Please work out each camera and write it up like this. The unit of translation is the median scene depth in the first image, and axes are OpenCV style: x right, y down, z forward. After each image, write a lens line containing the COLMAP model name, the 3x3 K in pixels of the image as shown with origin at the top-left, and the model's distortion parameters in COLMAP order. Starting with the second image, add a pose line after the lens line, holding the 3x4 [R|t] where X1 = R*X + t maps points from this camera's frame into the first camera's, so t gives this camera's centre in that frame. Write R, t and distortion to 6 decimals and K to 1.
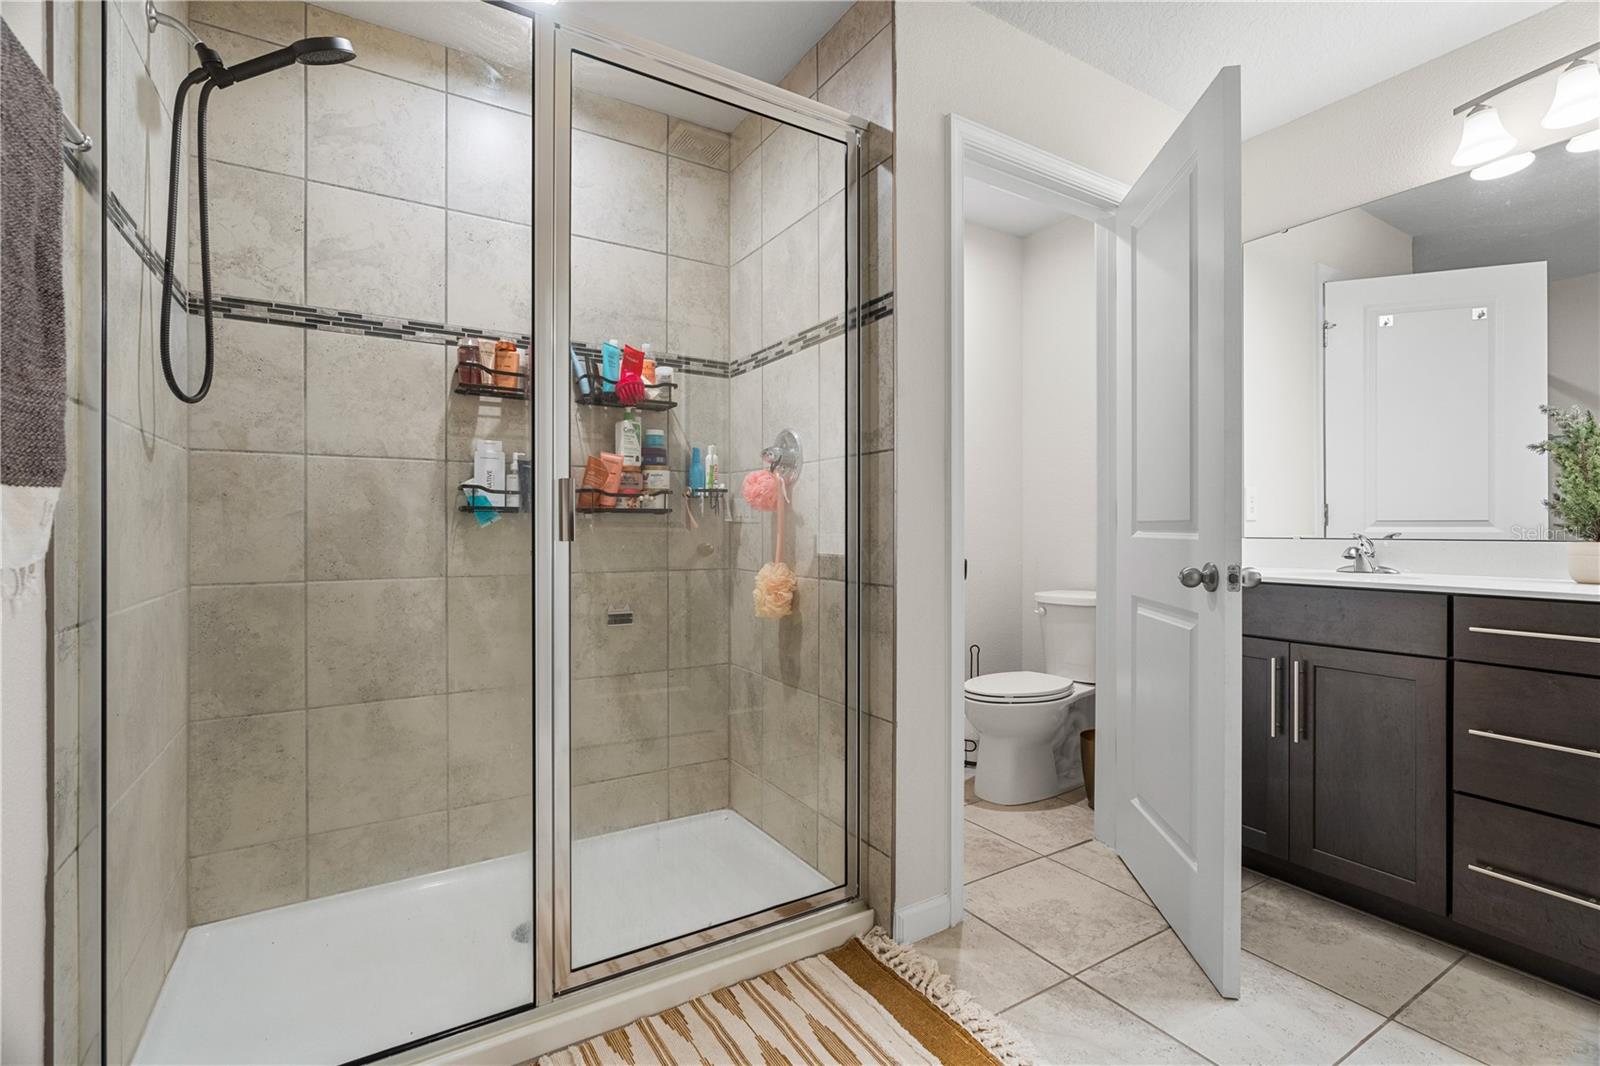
lens RADIAL K [[734.2, 0, 803.3], [0, 734.2, 531.1], [0, 0, 1]] dist [-0.007400, 0.003616]
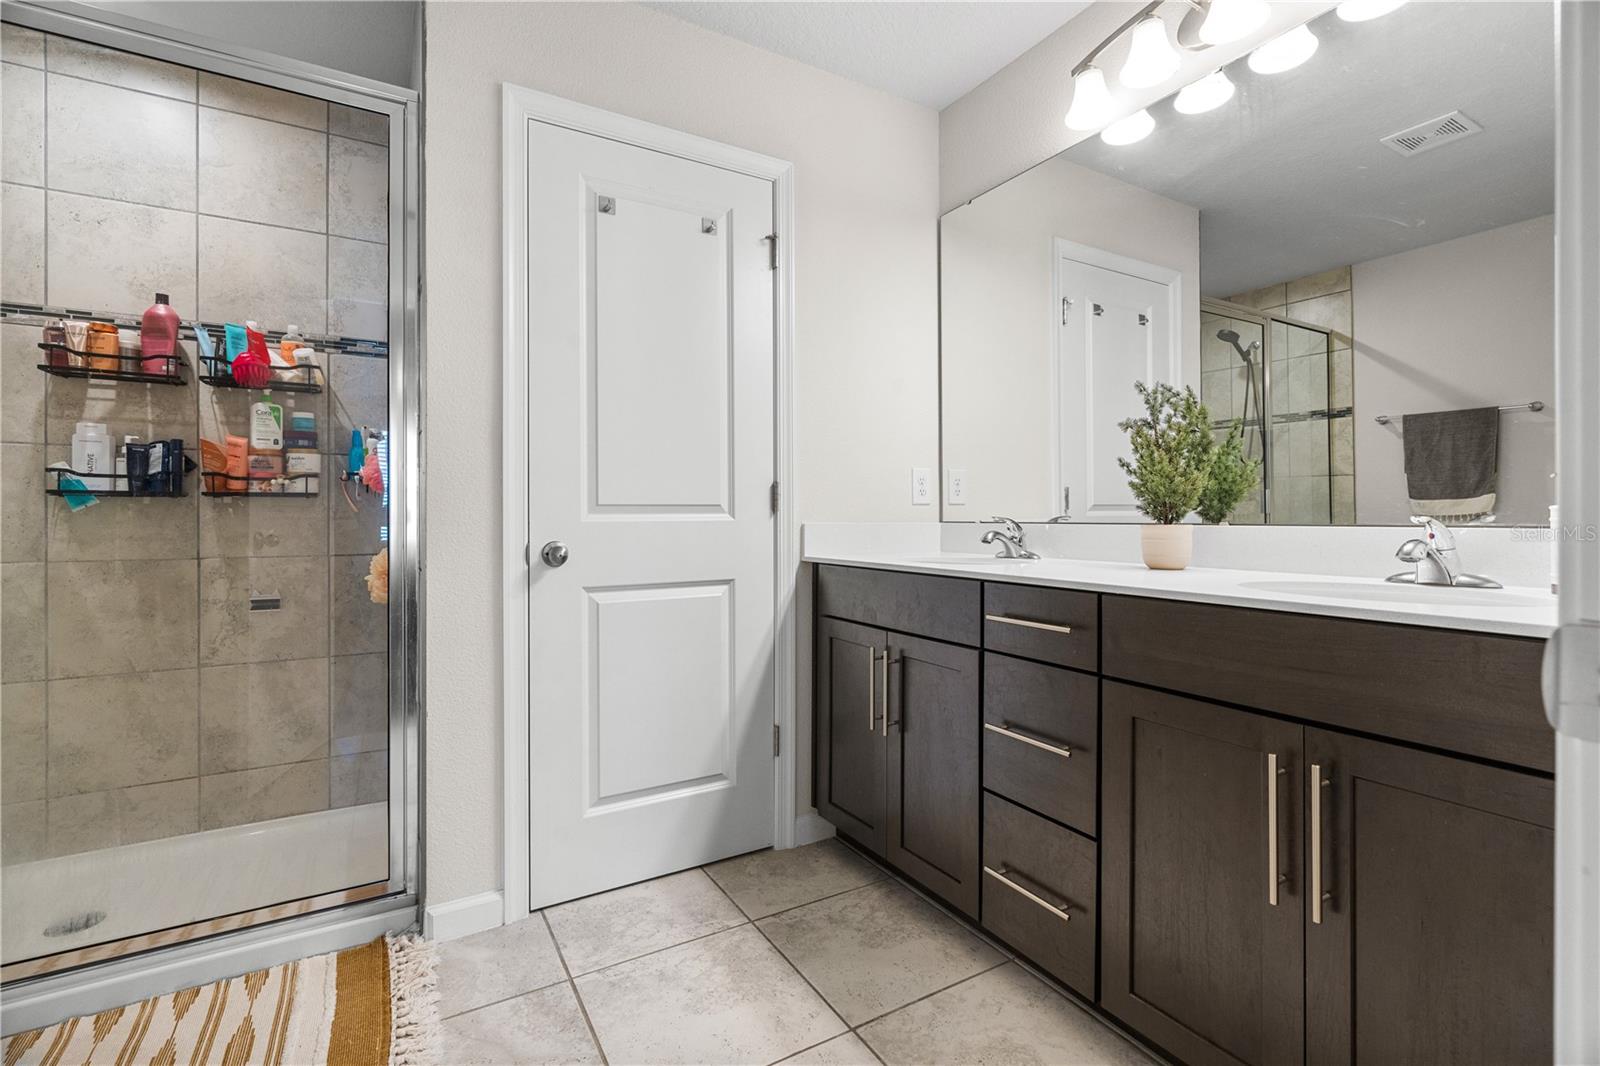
lens RADIAL K [[734.2, 0, 799.8], [0, 734.2, 516.8], [0, 0, 1]] dist [-0.007400, 0.003616]
pose [[0.999711, -0.001946, -0.023953, 0.538831], [0.001900, 0.999996, -0.001973, 0.005573], [0.023957, 0.001927, 0.999711, 0.039551]]
